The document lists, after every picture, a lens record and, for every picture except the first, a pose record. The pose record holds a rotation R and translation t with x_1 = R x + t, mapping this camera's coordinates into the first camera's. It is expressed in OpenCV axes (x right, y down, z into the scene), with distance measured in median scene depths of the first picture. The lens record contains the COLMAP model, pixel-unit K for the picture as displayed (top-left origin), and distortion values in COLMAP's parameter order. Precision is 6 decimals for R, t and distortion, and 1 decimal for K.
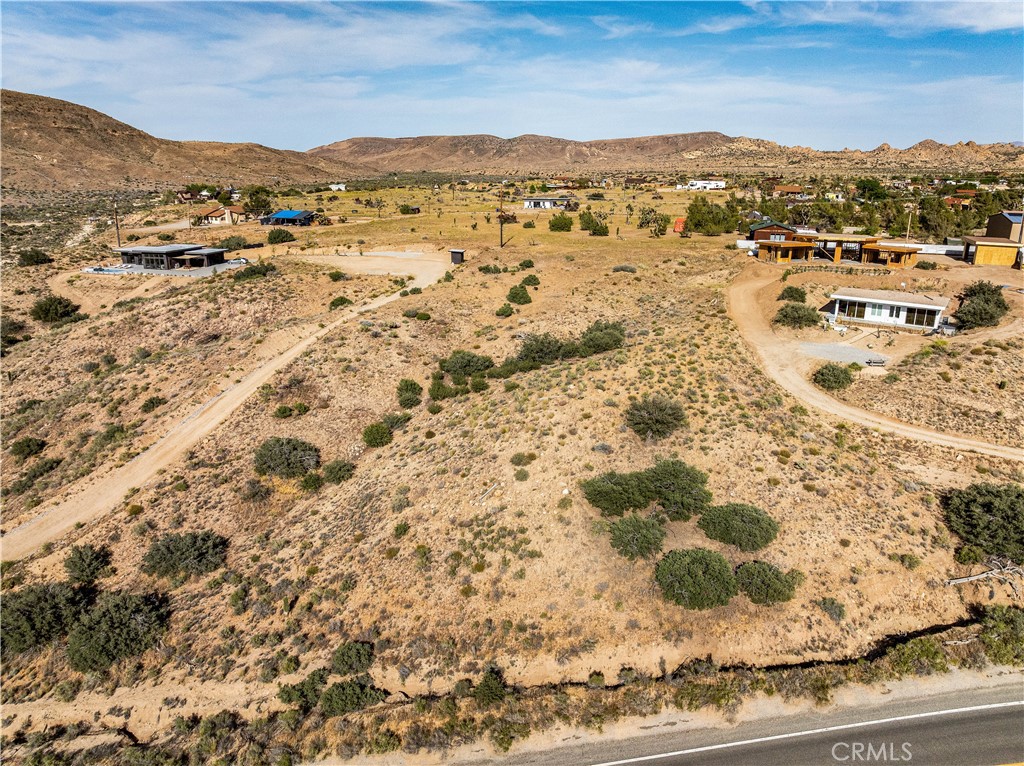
lens RADIAL K [[723.0, 0, 512.3], [0, 723.0, 383.8], [0, 0, 1]] dist [-0.047310, 0.017998]
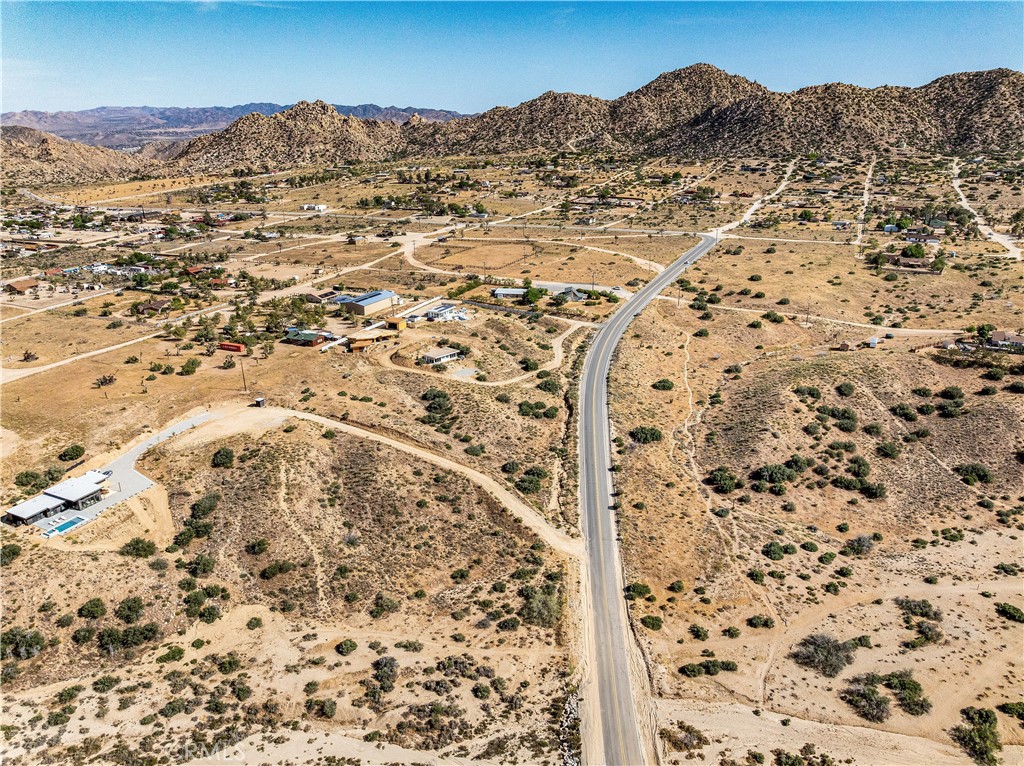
lens RADIAL K [[723.0, 0, 513.2], [0, 723.0, 382.7], [0, 0, 1]] dist [-0.047310, 0.017998]
pose [[0.171935, -0.343813, 0.923164, -3.032965], [0.308910, 0.908669, 0.280882, -1.000183], [-0.935421, 0.236881, 0.262439, -0.144528]]
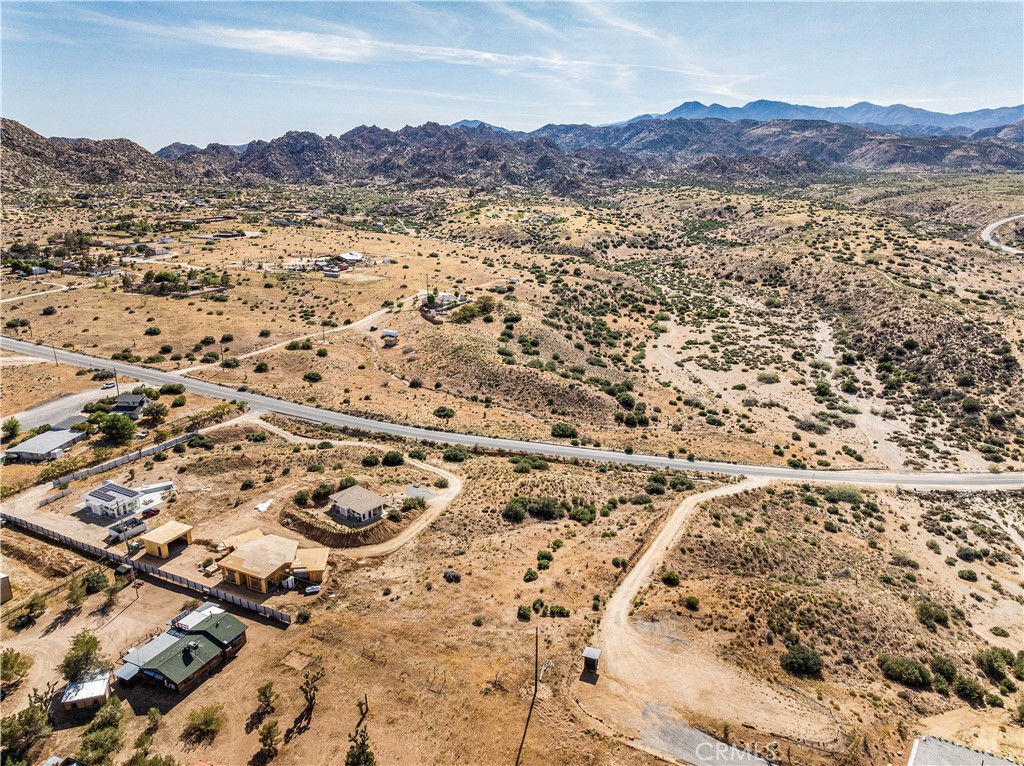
lens RADIAL K [[723.0, 0, 513.5], [0, 723.0, 381.9], [0, 0, 1]] dist [-0.047310, 0.017998]
pose [[-0.989037, -0.046613, 0.140121, -0.168760], [0.042211, 0.820045, 0.570740, -1.814945], [-0.141509, 0.570397, -0.809087, 2.889335]]
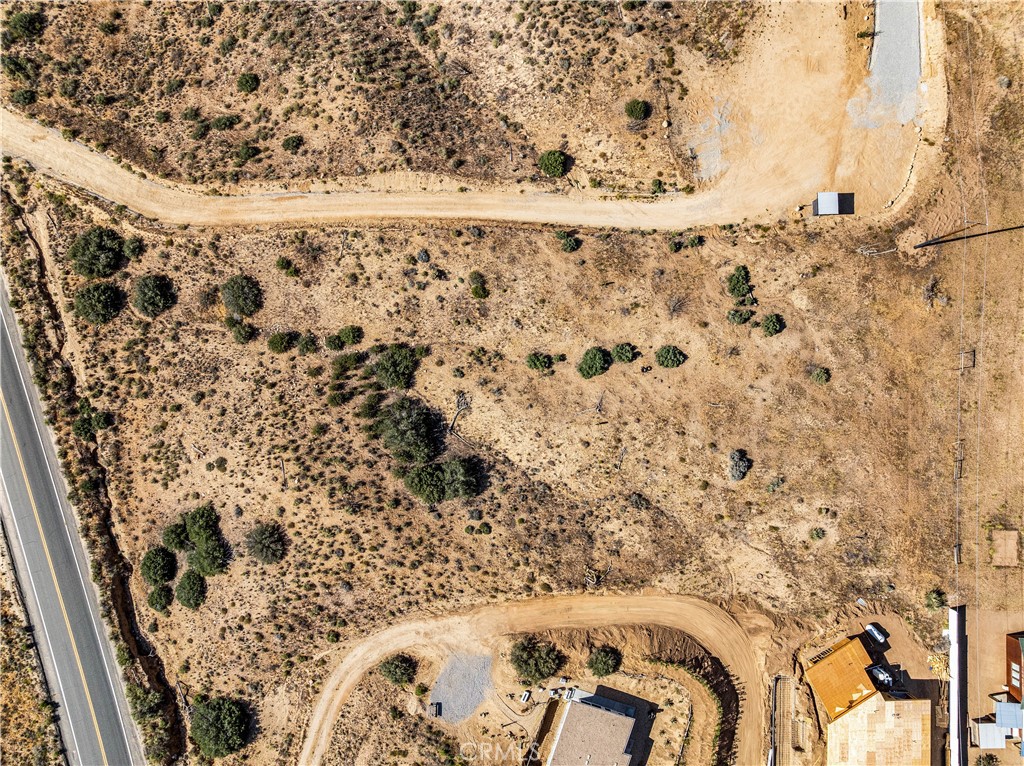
lens RADIAL K [[723.0, 0, 513.2], [0, 723.0, 382.8], [0, 0, 1]] dist [-0.047310, 0.017998]
pose [[0.266315, 0.963645, -0.021551, 0.037774], [-0.307882, 0.106232, 0.945475, -1.321712], [0.913392, -0.245159, 0.324980, 0.894507]]
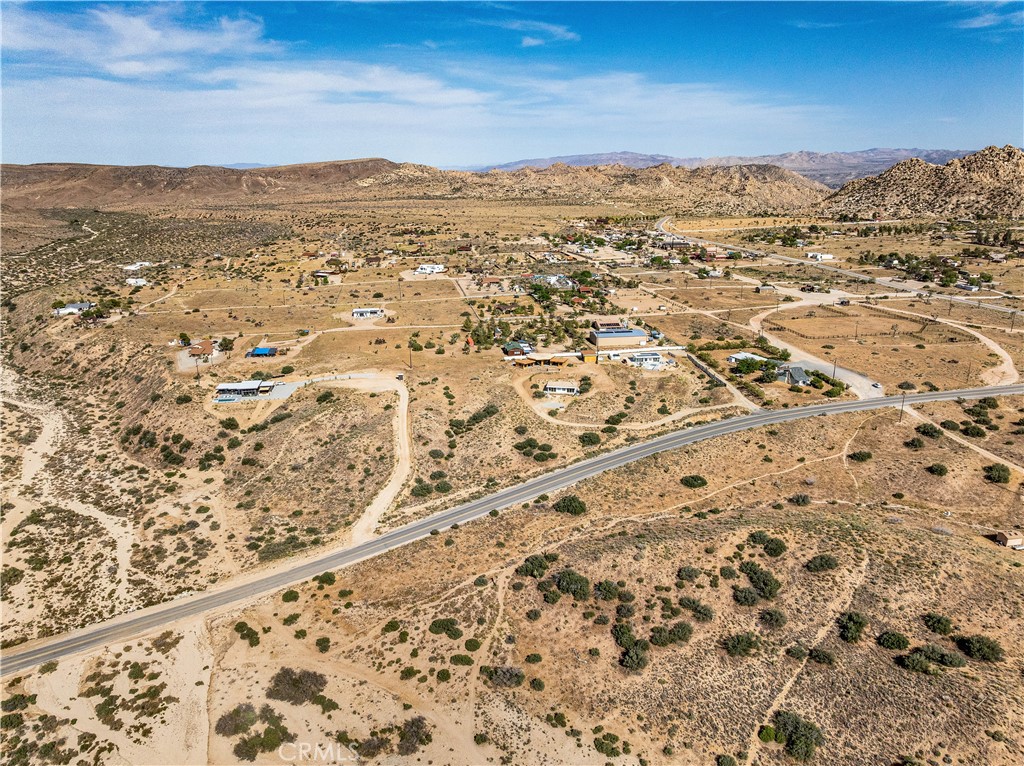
lens RADIAL K [[723.0, 0, 511.6], [0, 723.0, 381.4], [0, 0, 1]] dist [-0.047310, 0.017998]
pose [[0.902664, -0.127837, 0.410919, -1.392408], [0.134564, 0.990824, 0.012651, -0.265561], [-0.408766, 0.043875, 0.911584, -2.581852]]
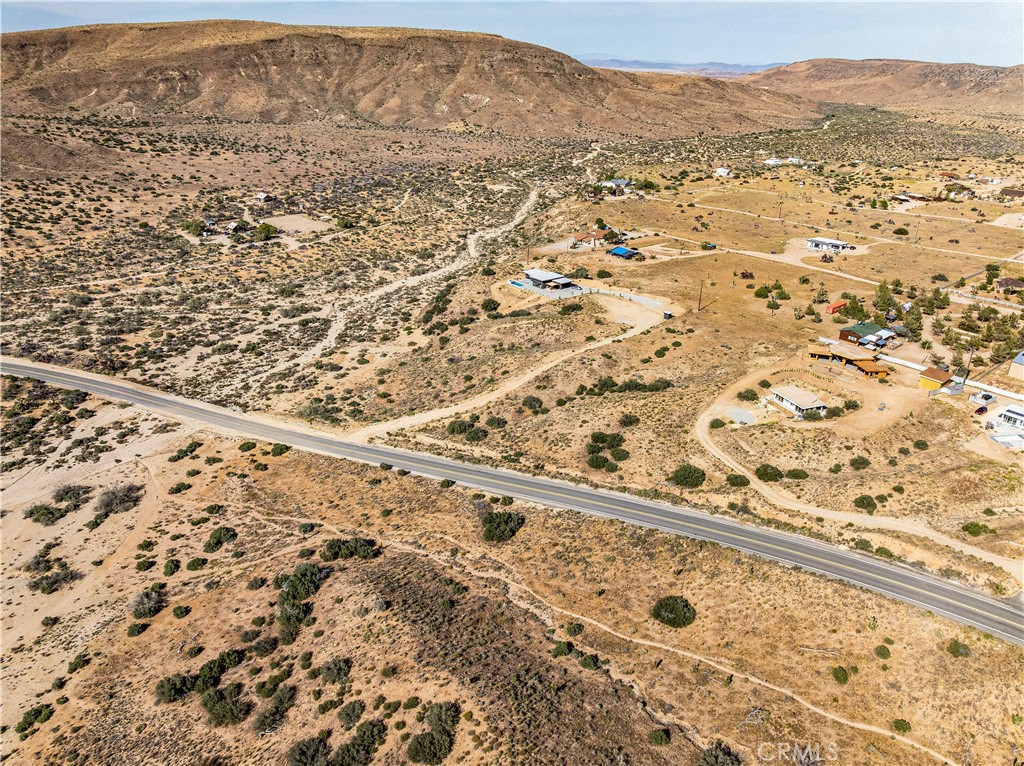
lens RADIAL K [[723.0, 0, 511.9], [0, 723.0, 377.0], [0, 0, 1]] dist [-0.047310, 0.017998]
pose [[0.831597, 0.232755, -0.504253, 1.116206], [-0.178360, 0.971774, 0.154409, -0.451631], [0.525960, -0.038467, 0.849639, -1.650413]]
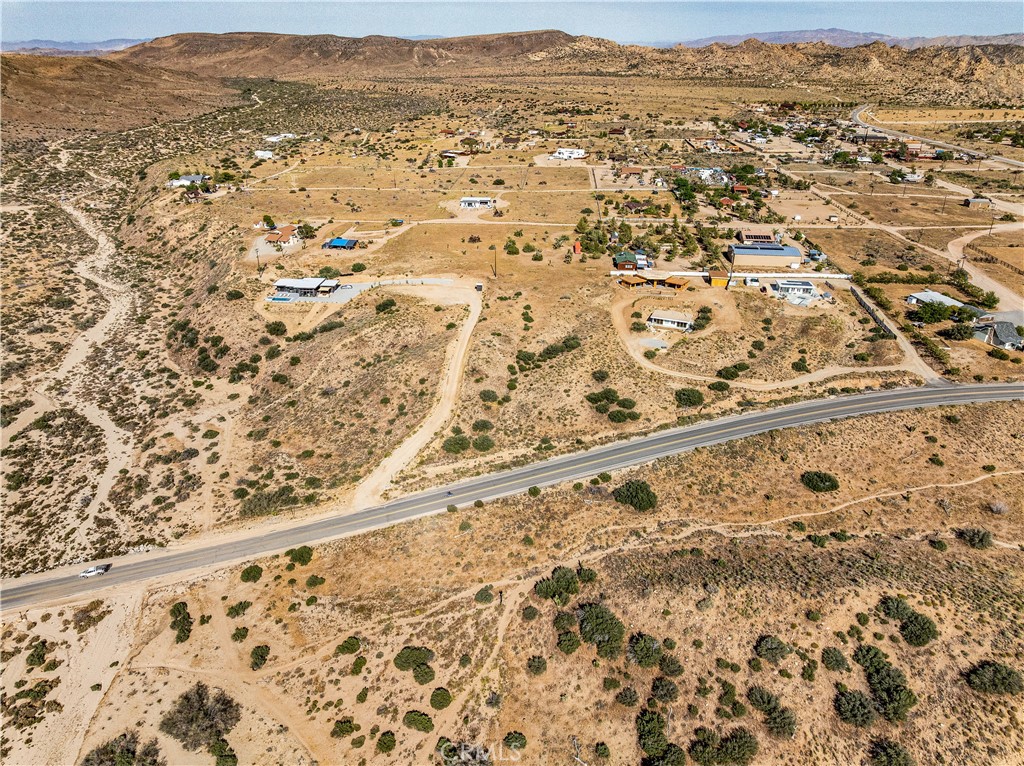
lens RADIAL K [[723.0, 0, 512.3], [0, 723.0, 382.1], [0, 0, 1]] dist [-0.047310, 0.017998]
pose [[0.978249, -0.085500, 0.188991, -0.736843], [0.058488, 0.987826, 0.144152, -0.375190], [-0.199016, -0.129963, 0.971341, -1.928053]]
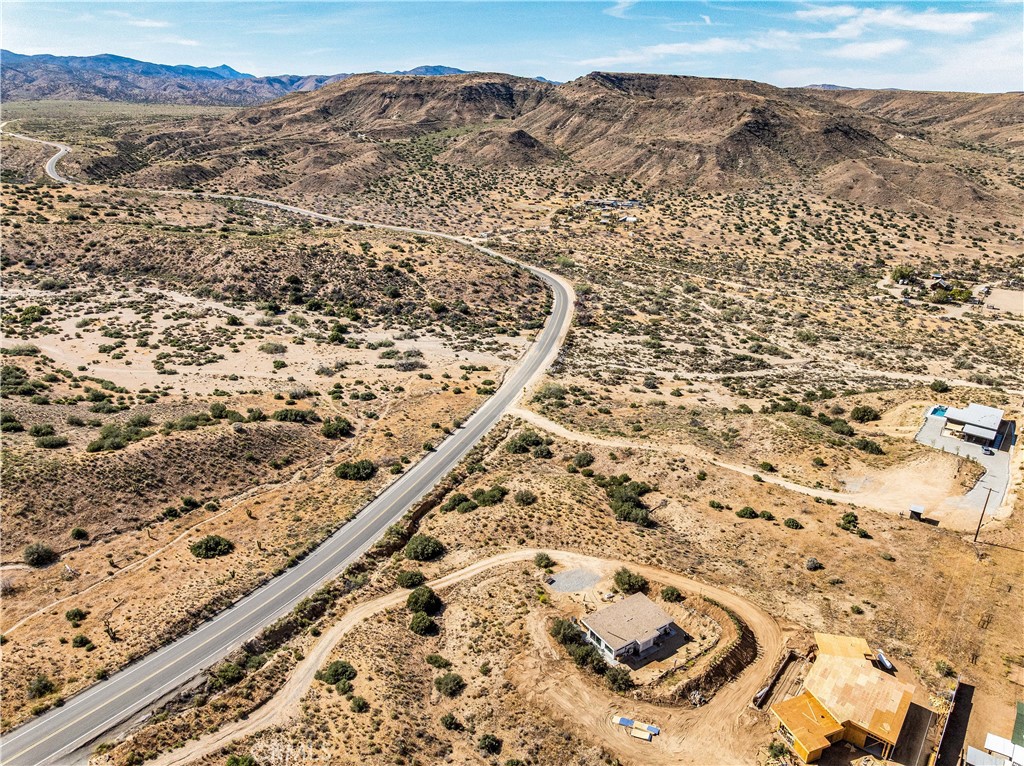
lens RADIAL K [[723.0, 0, 514.4], [0, 723.0, 379.7], [0, 0, 1]] dist [-0.047310, 0.017998]
pose [[-0.381528, 0.330983, -0.863068, 1.973527], [-0.290164, 0.843616, 0.451793, -1.262482], [0.877634, 0.422803, -0.225824, 1.156533]]
